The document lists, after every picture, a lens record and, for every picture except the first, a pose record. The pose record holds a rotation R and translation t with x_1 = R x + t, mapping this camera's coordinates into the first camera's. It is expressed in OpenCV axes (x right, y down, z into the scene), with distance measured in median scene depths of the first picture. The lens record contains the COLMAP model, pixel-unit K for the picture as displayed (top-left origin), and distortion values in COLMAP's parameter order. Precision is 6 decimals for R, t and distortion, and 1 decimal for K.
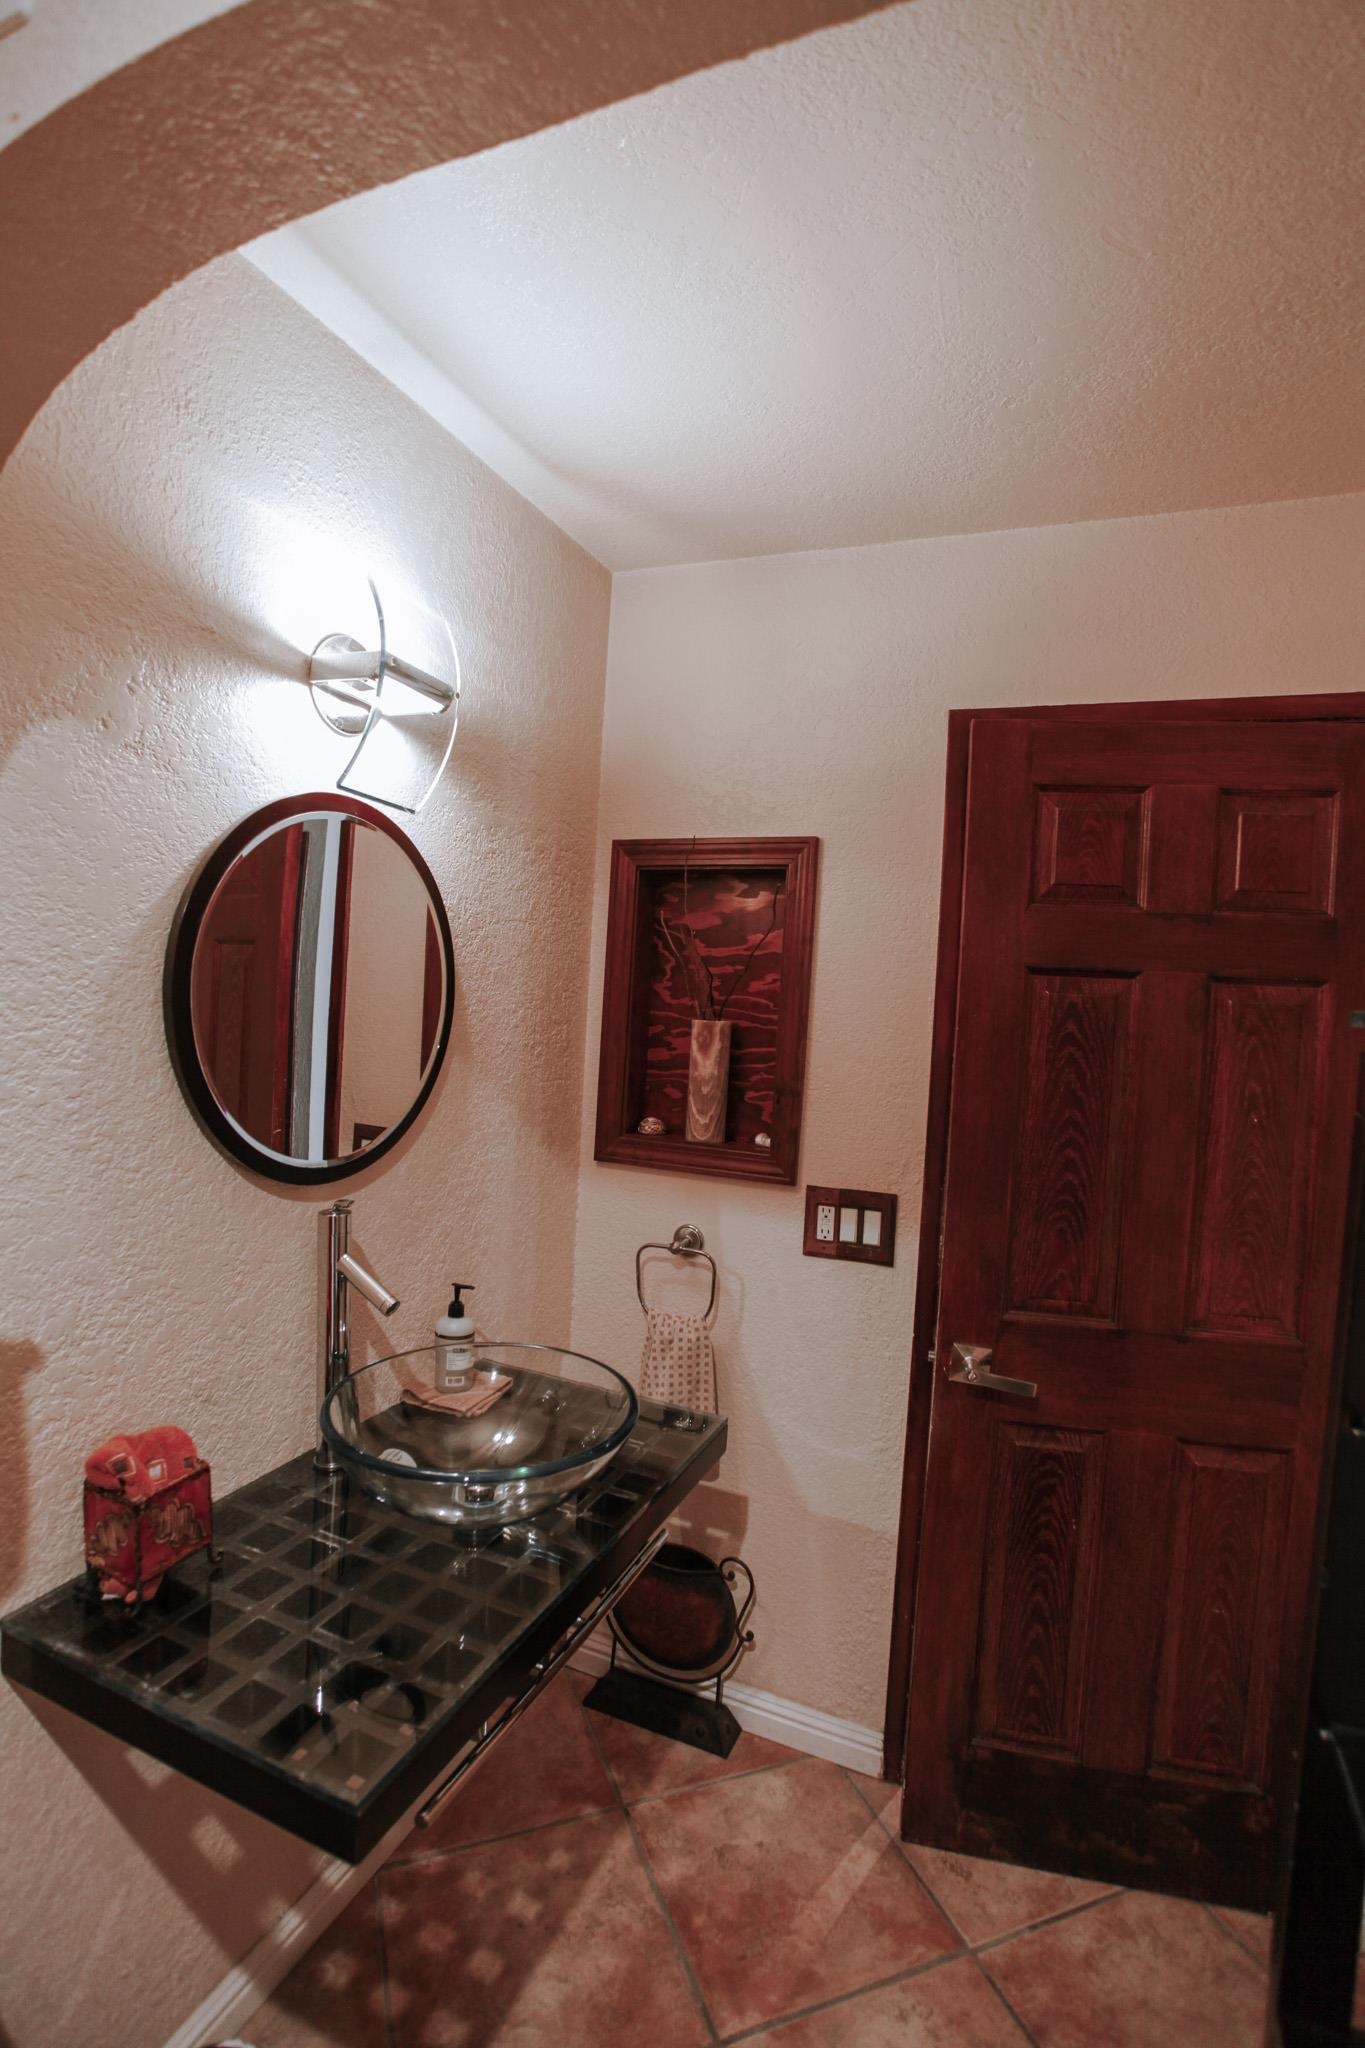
lens RADIAL K [[1005.6, 0, 677.6], [0, 1005.6, 1025.0], [0, 0, 1]] dist [-0.061673, 0.022771]
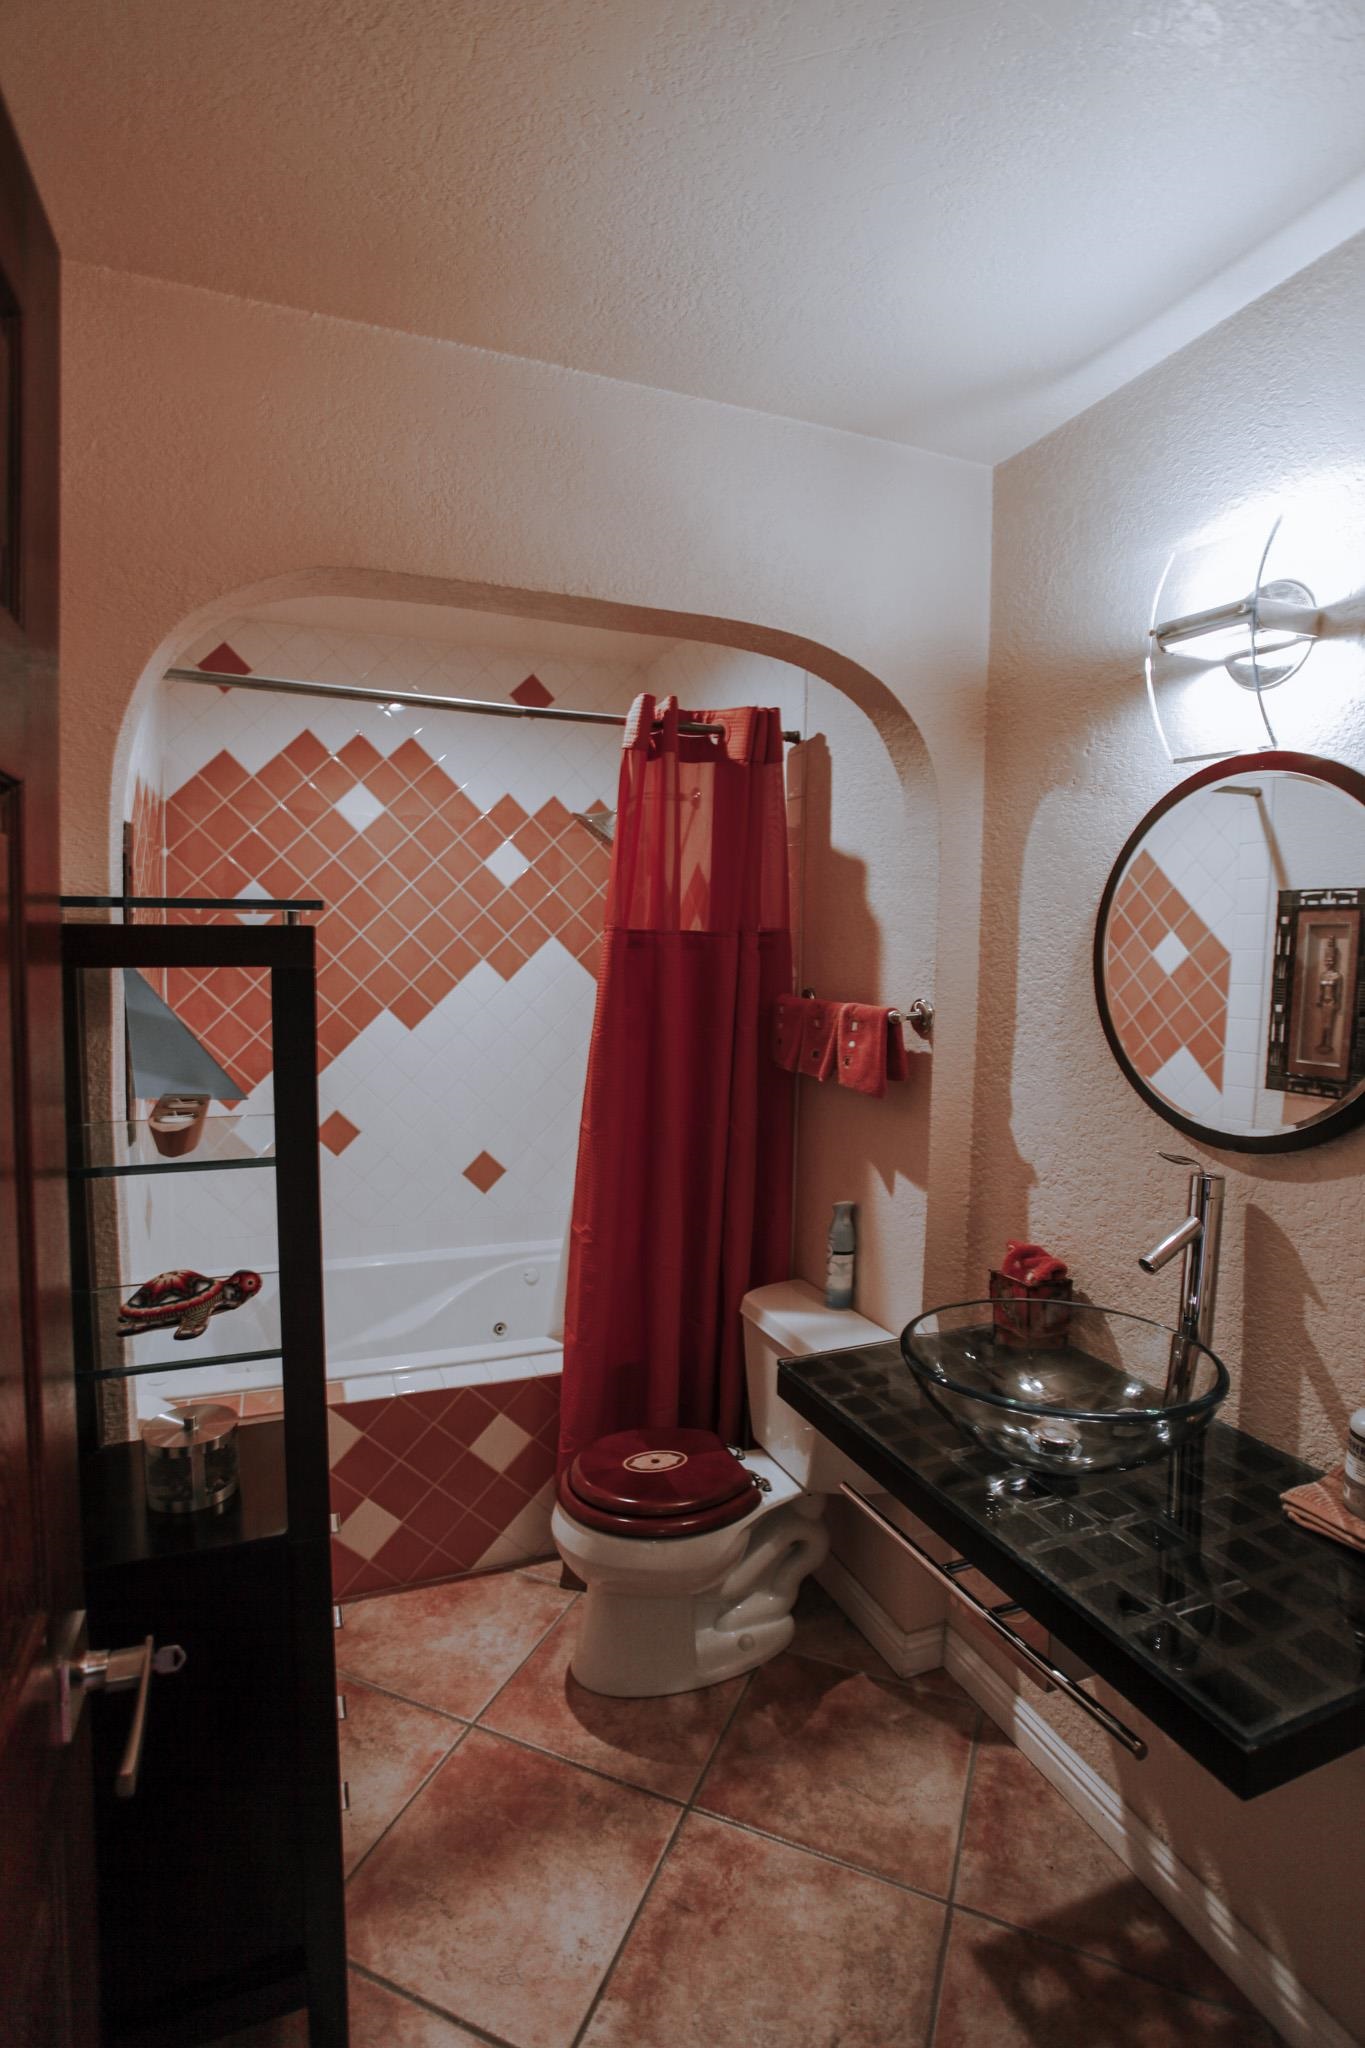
lens RADIAL K [[1005.6, 0, 682.6], [0, 1005.6, 1023.8], [0, 0, 1]] dist [-0.061673, 0.022771]
pose [[-0.700180, -0.014565, -0.713818, 0.802317], [-0.080605, 0.995012, 0.058763, 0.023484], [0.709402, 0.098682, -0.697861, 1.426624]]
